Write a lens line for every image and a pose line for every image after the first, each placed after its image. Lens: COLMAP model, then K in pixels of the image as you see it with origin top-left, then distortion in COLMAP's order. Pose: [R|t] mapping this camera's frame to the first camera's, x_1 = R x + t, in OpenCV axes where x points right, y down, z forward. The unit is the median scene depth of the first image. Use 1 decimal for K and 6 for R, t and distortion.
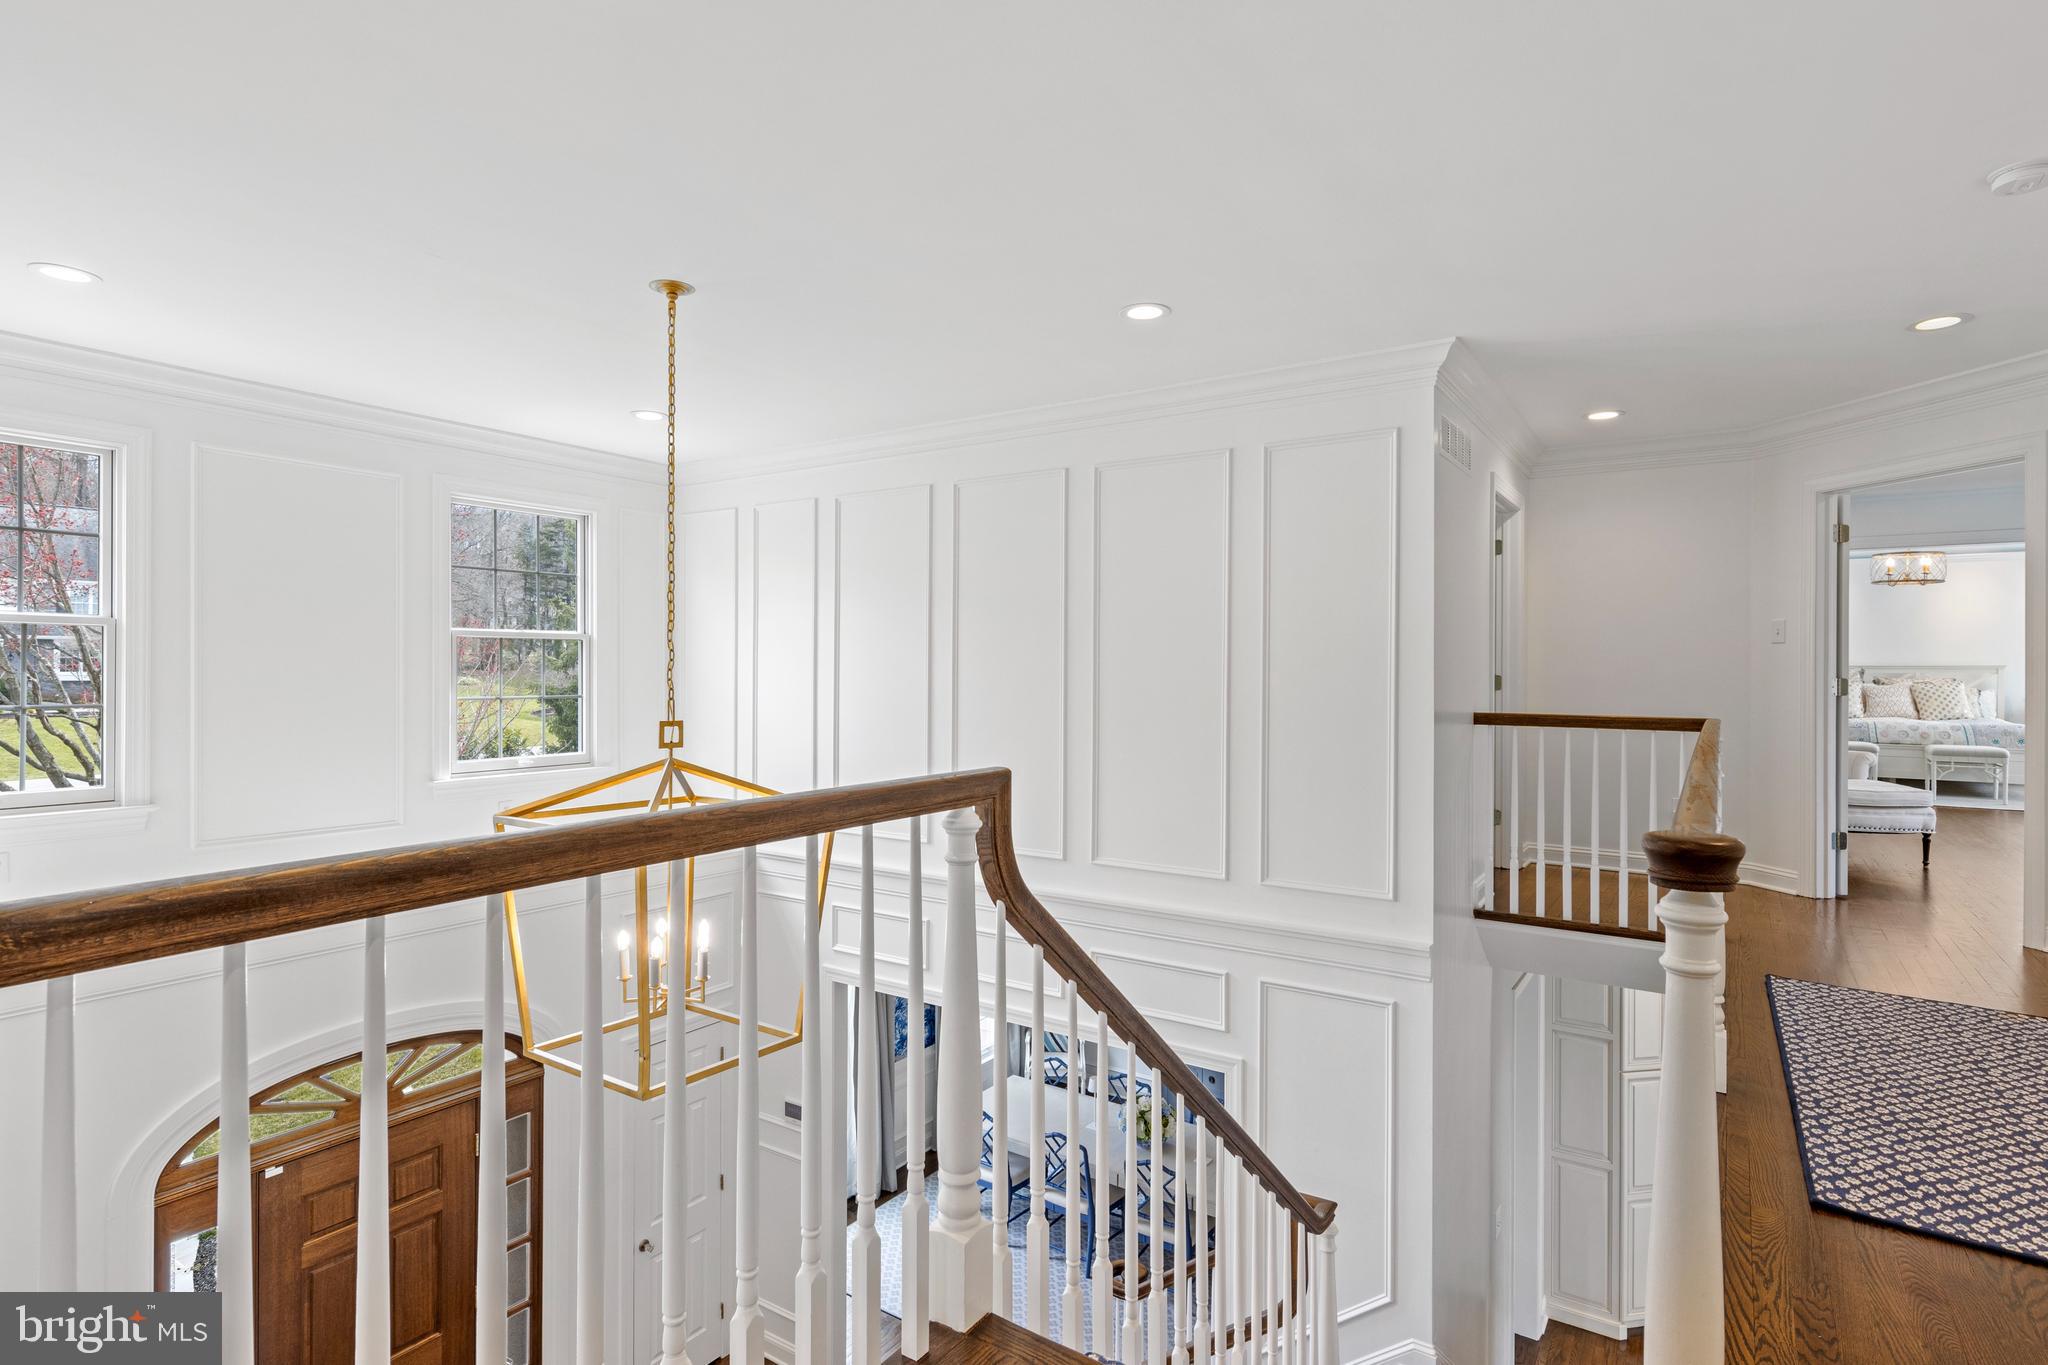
lens RADIAL K [[1050.2, 0, 1019.4], [0, 1050.2, 676.5], [0, 0, 1]] dist [0.017321, -0.006873]
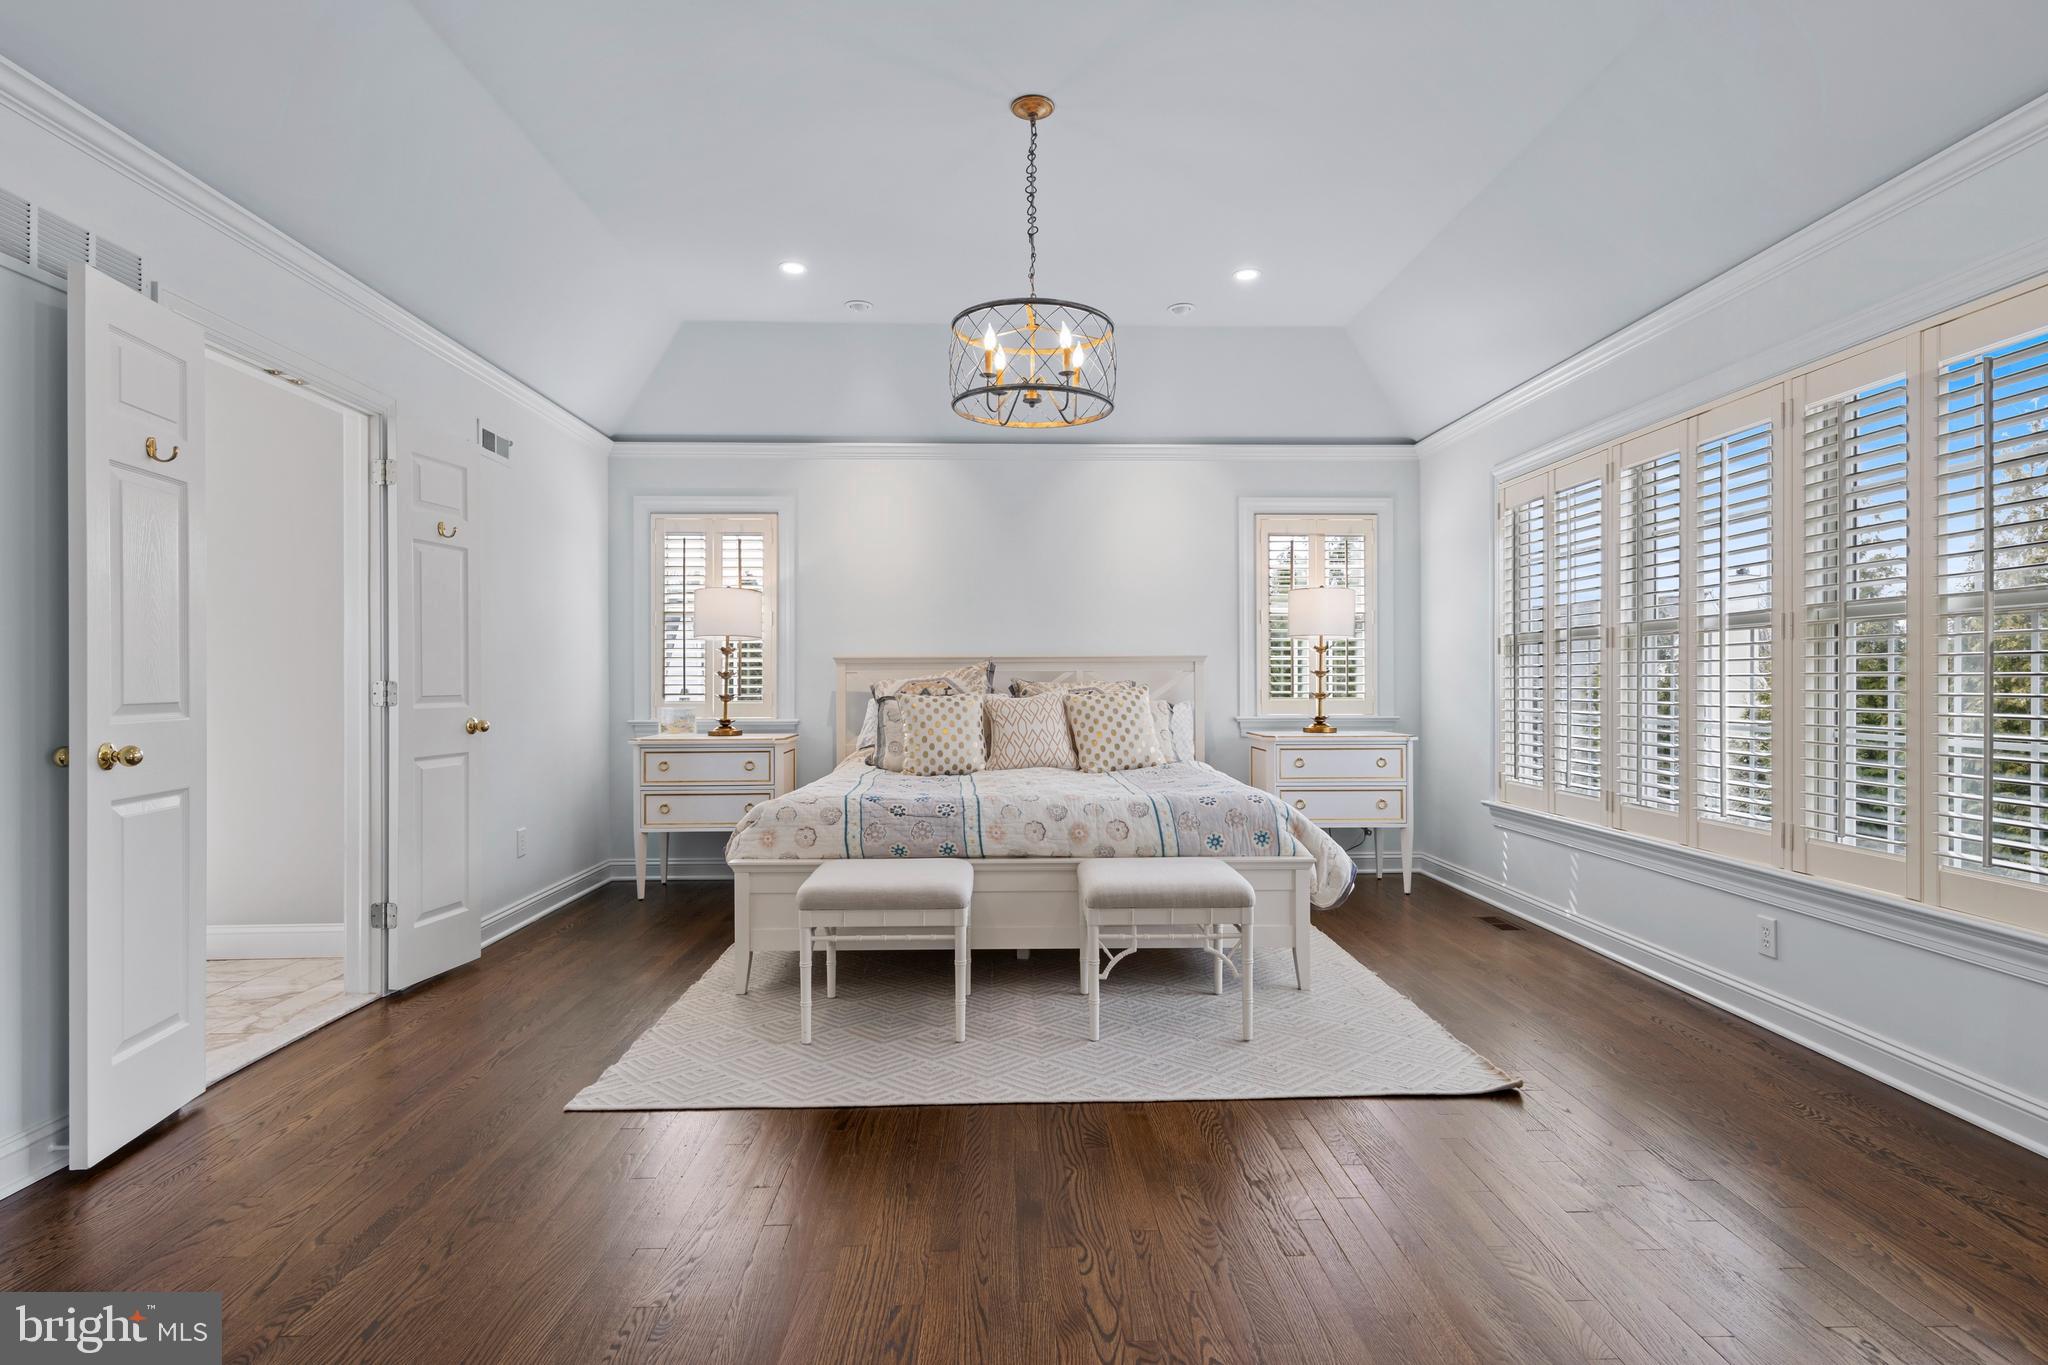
lens RADIAL K [[1050.2, 0, 1022.7], [0, 1050.2, 684.8], [0, 0, 1]] dist [0.017321, -0.006873]
pose [[0.813310, -0.010973, 0.581727, 0.618935], [0.010637, 0.999935, 0.003991, 0.001041], [-0.581733, 0.002942, 0.813375, 0.704143]]
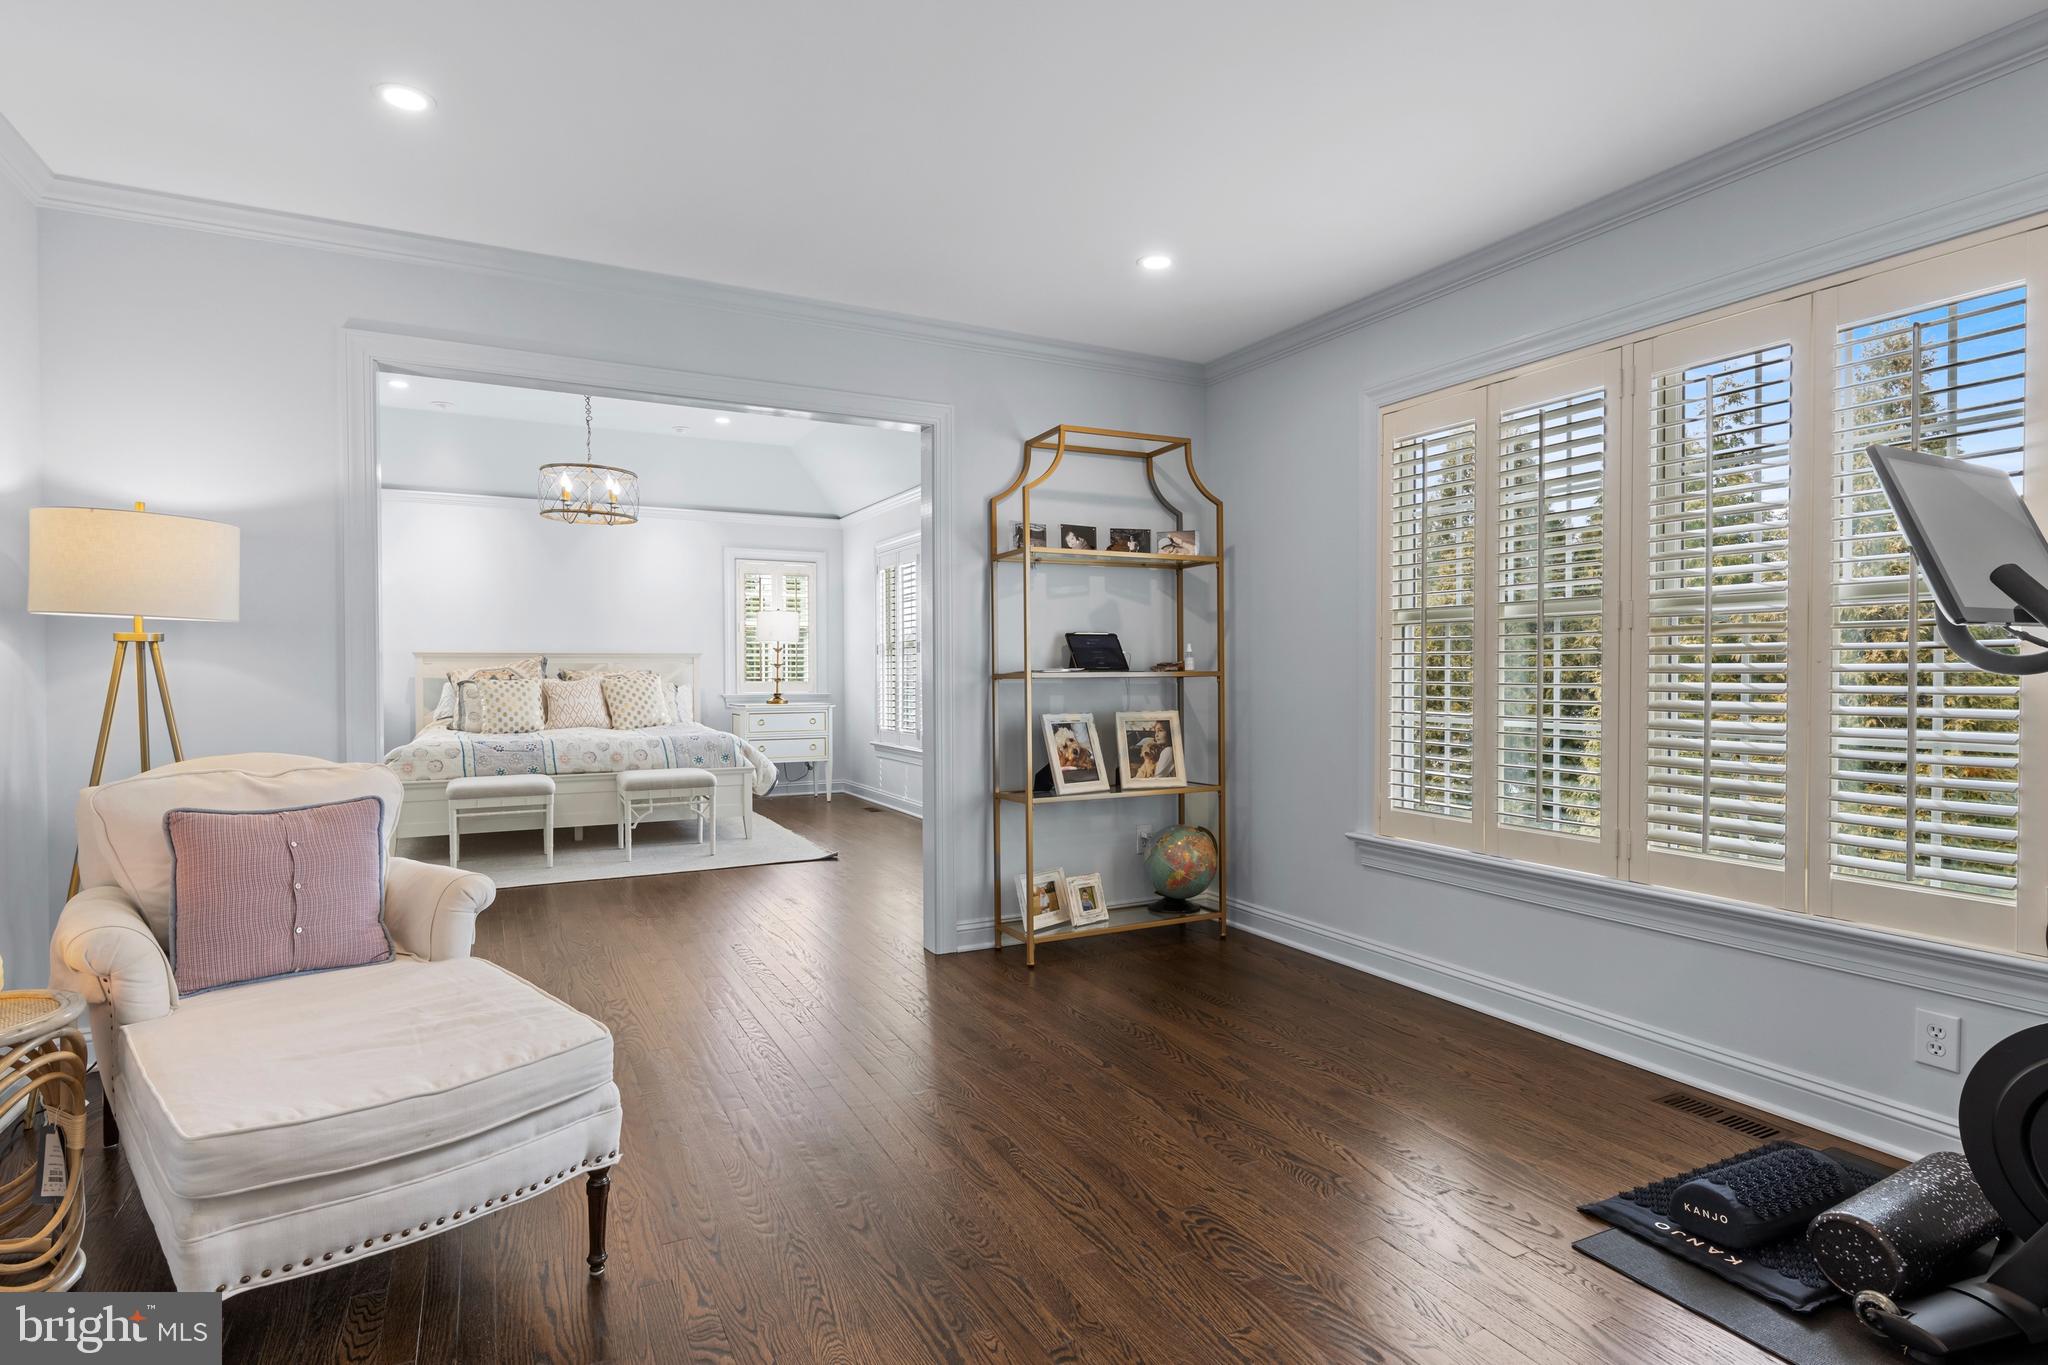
lens RADIAL K [[1050.2, 0, 1019.1], [0, 1050.2, 690.1], [0, 0, 1]] dist [0.017321, -0.006873]
pose [[0.486085, -0.023736, 0.873589, 0.406105], [0.008619, 0.999713, 0.022367, 0.001507], [-0.873869, -0.003342, 0.486149, 0.464180]]
